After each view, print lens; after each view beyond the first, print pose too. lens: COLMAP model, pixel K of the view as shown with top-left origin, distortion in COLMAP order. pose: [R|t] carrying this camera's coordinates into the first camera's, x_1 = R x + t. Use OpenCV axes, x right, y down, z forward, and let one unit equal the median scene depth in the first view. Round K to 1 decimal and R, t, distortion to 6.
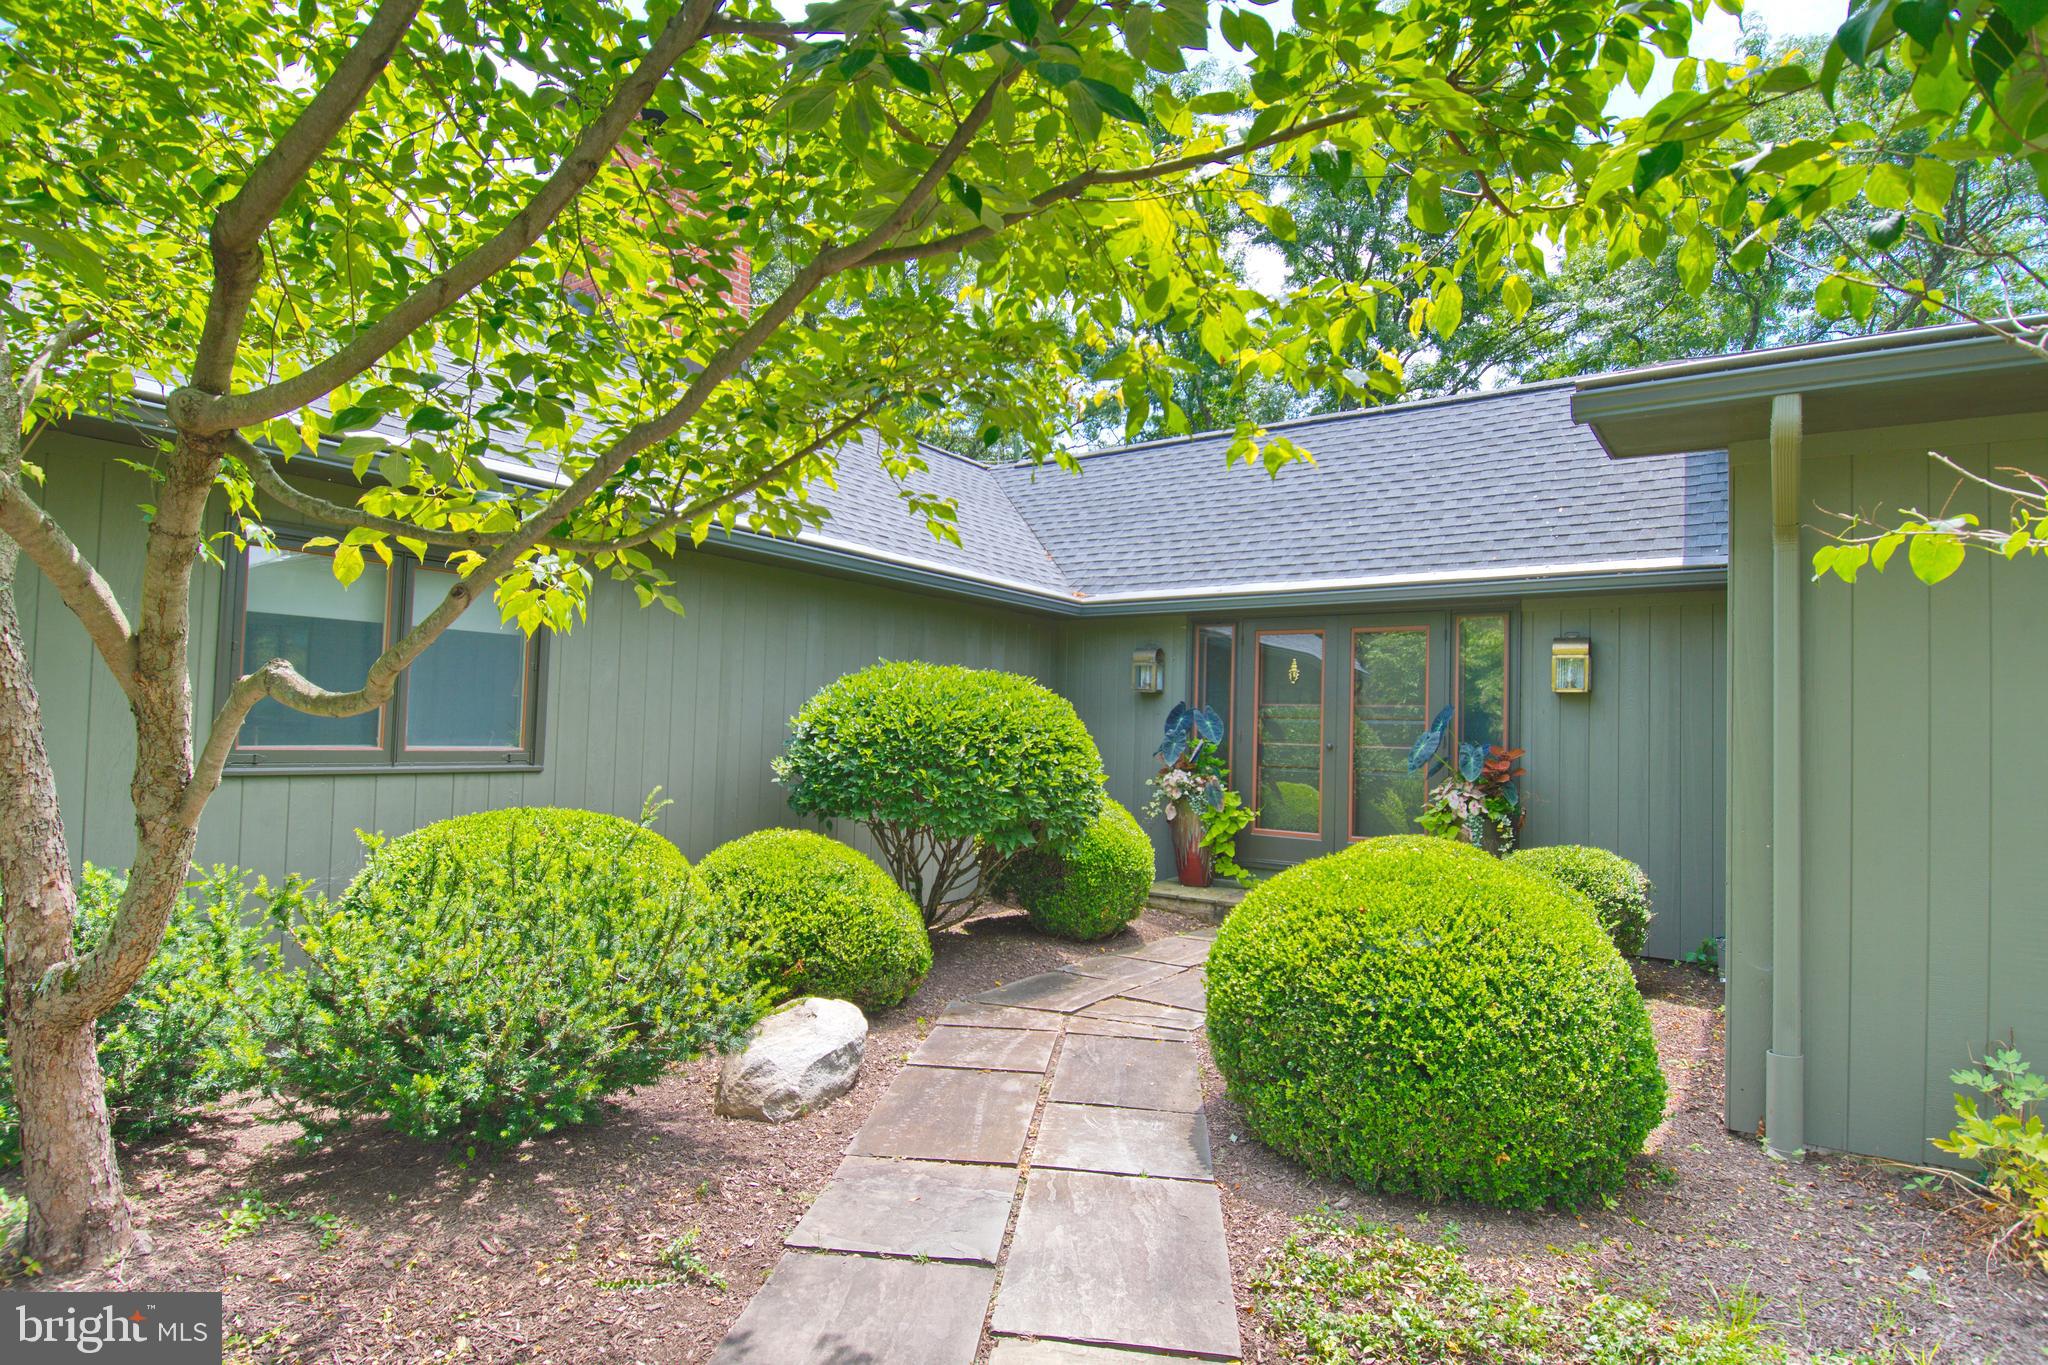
lens RADIAL K [[1061.3, 0, 1031.2], [0, 1061.3, 682.8], [0, 0, 1]] dist [0.043184, -0.044960]
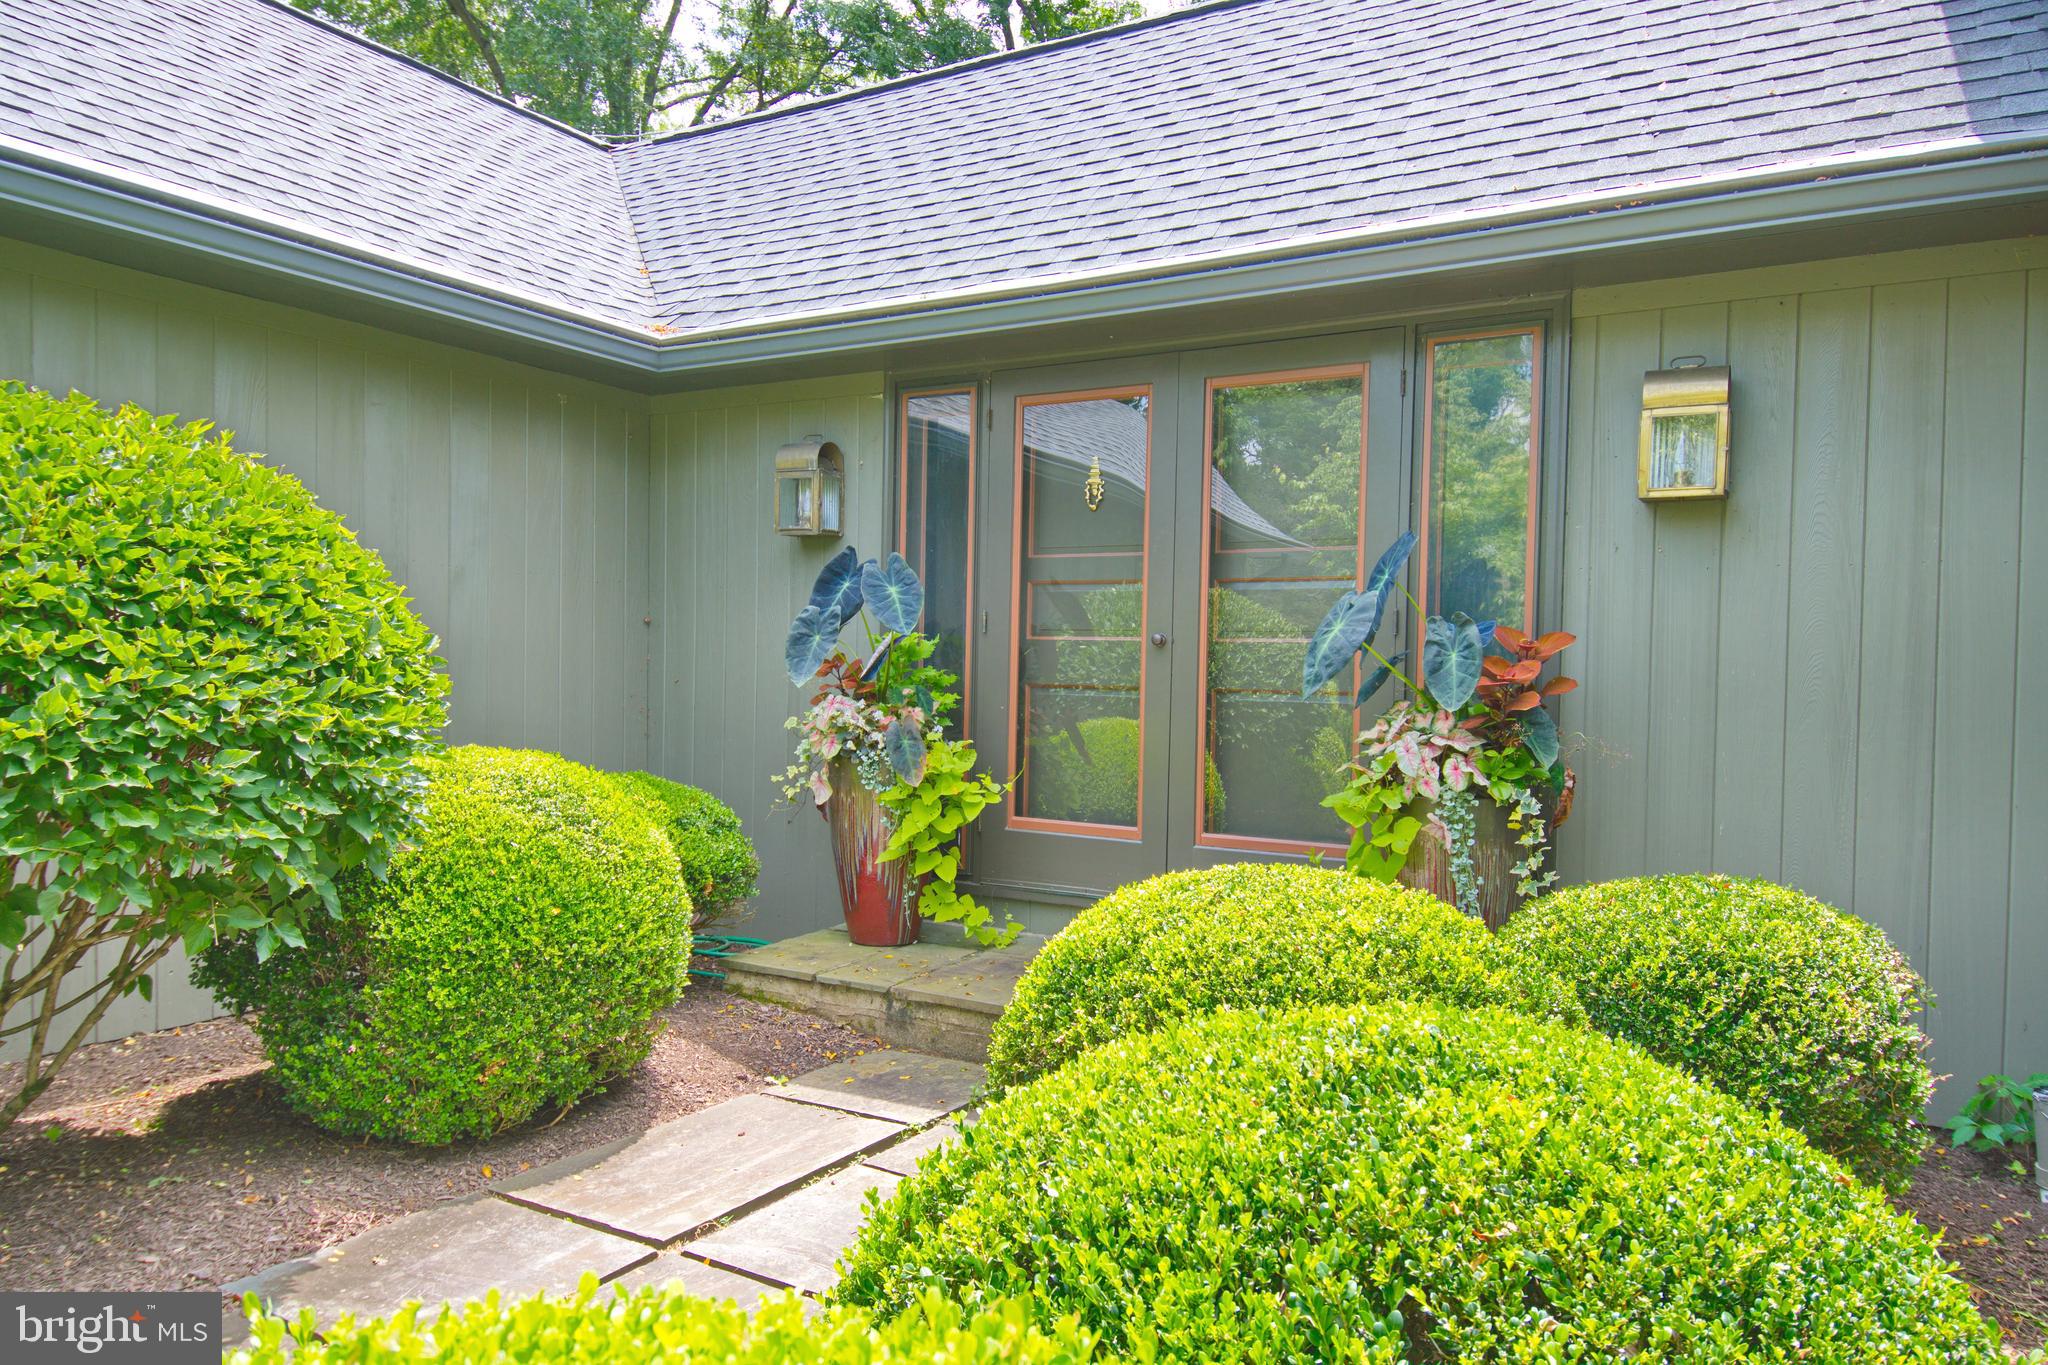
lens RADIAL K [[1392.0, 0, 1028.1], [0, 1392.0, 689.1], [0, 0, 1]] dist [0.041347, -0.047203]
pose [[0.996491, -0.011100, 0.082956, 0.192697], [0.005398, 0.997627, 0.068638, 0.043747], [-0.083521, -0.067950, 0.994187, 0.449290]]
